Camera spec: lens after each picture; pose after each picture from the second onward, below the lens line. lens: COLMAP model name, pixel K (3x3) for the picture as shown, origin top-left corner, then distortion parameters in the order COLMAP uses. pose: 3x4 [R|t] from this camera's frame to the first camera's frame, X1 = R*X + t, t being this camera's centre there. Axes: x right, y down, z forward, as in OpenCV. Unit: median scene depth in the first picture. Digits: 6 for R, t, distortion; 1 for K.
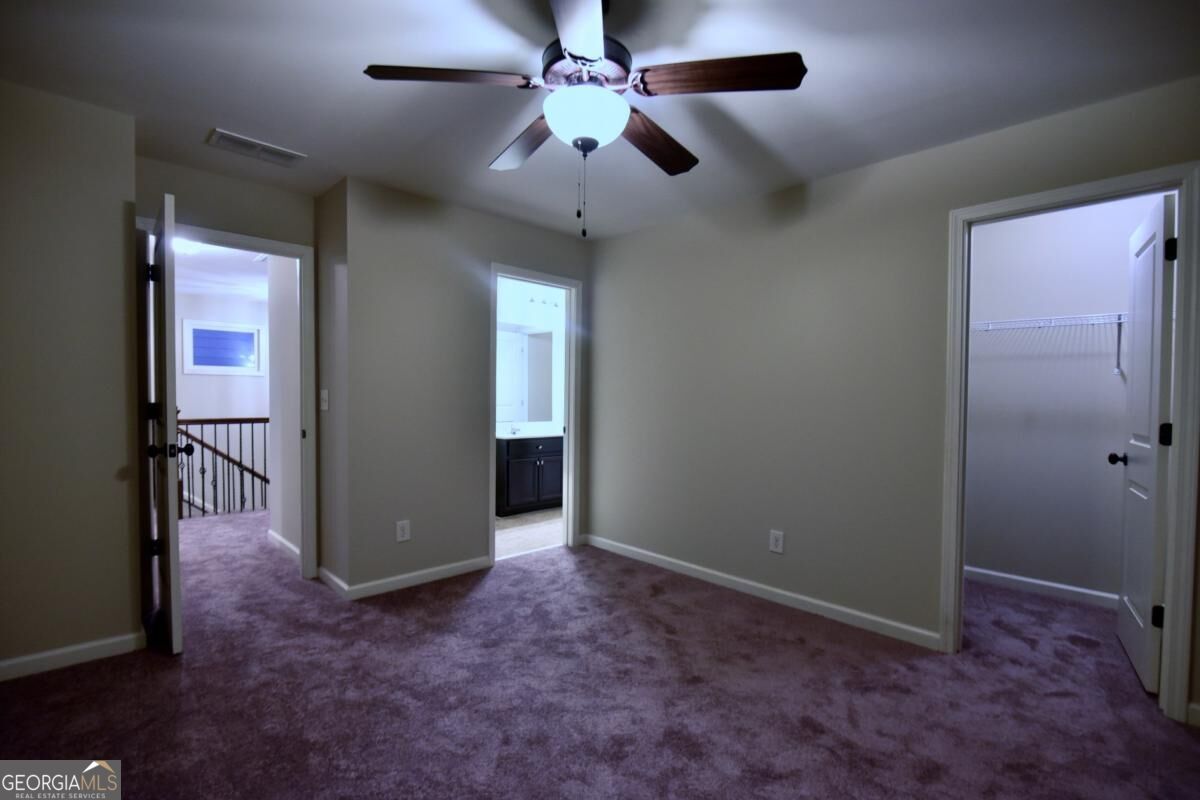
lens RADIAL K [[544.7, 0, 602.4], [0, 544.7, 413.8], [0, 0, 1]] dist [-0.008423, -0.003090]
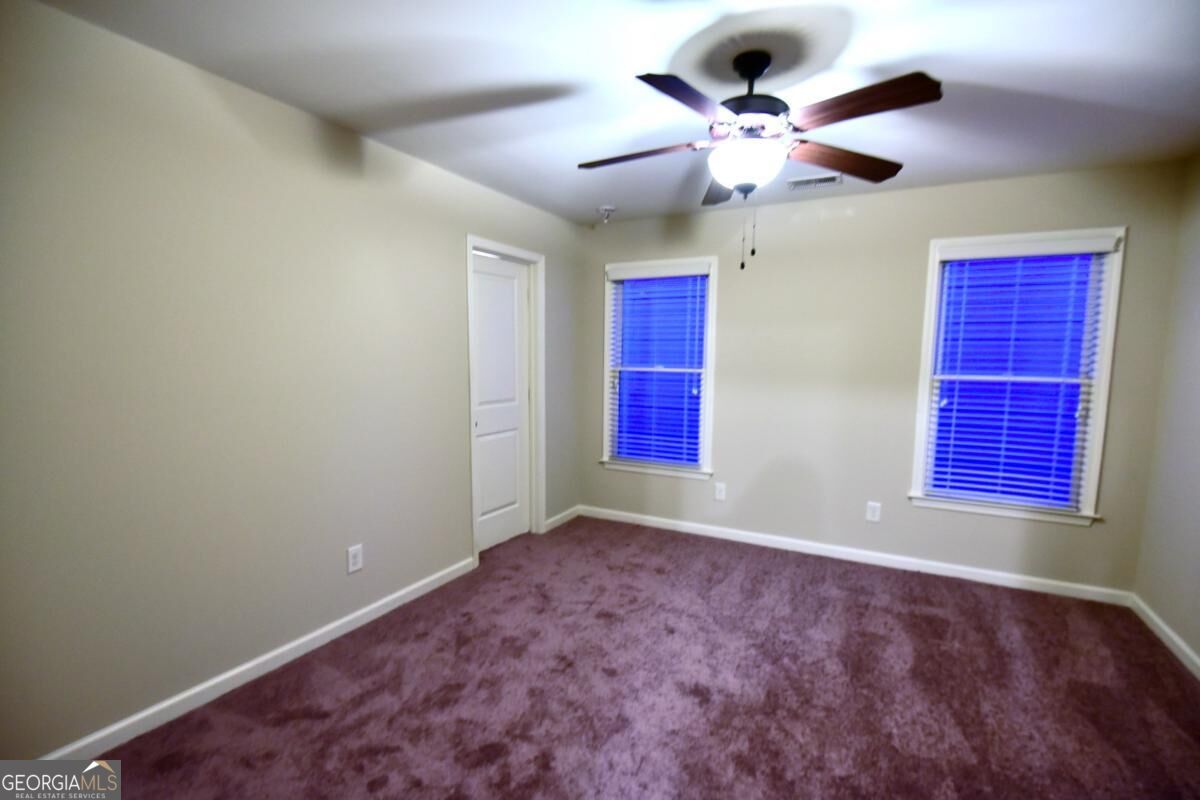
lens RADIAL K [[544.7, 0, 602.4], [0, 544.7, 413.8], [0, 0, 1]] dist [-0.008423, -0.003090]
pose [[-0.308136, -0.120699, 0.943655, -0.742793], [0.010991, 0.991401, 0.130395, -0.121834], [-0.951279, 0.050551, -0.304159, 1.148644]]
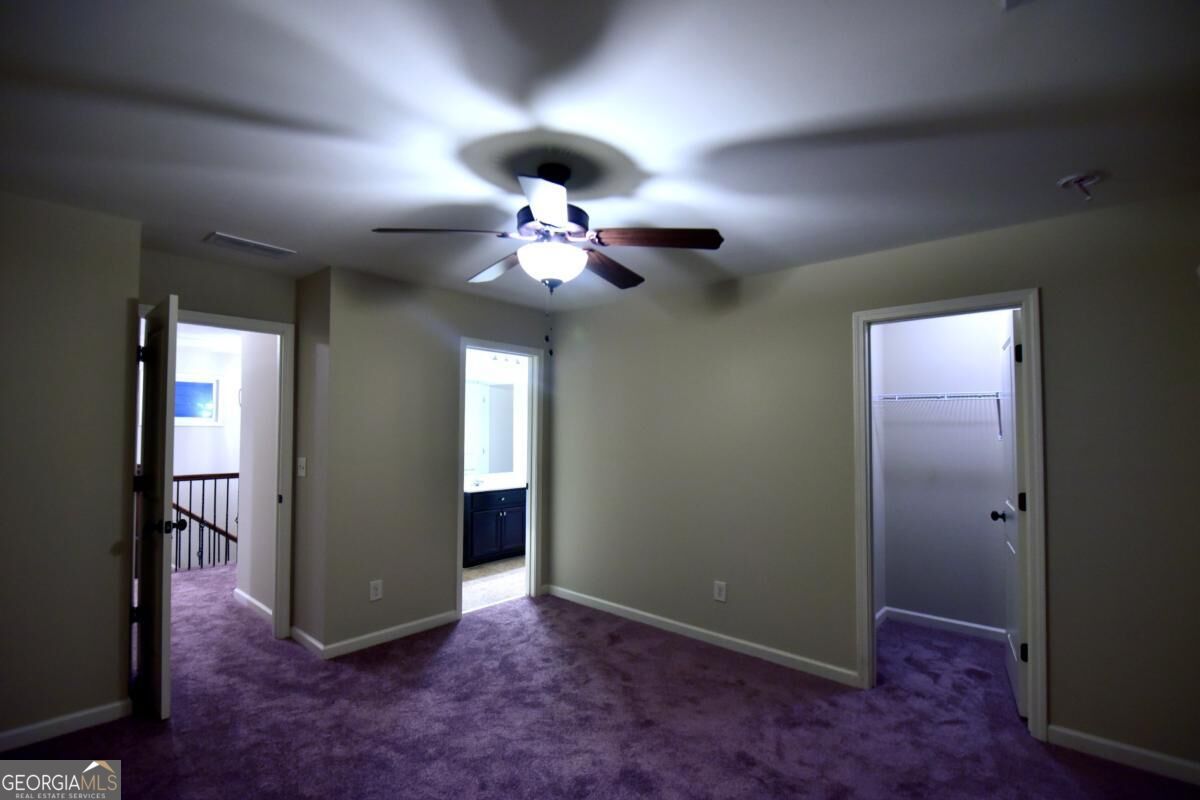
lens RADIAL K [[549.6, 0, 601.6], [0, 549.6, 413.1], [0, 0, 1]] dist [-0.008337, -0.004069]
pose [[0.997083, -0.003129, 0.076262, -0.010026], [0.007531, 0.998317, -0.057499, -0.087251], [-0.075954, 0.057905, 0.995429, -0.161362]]
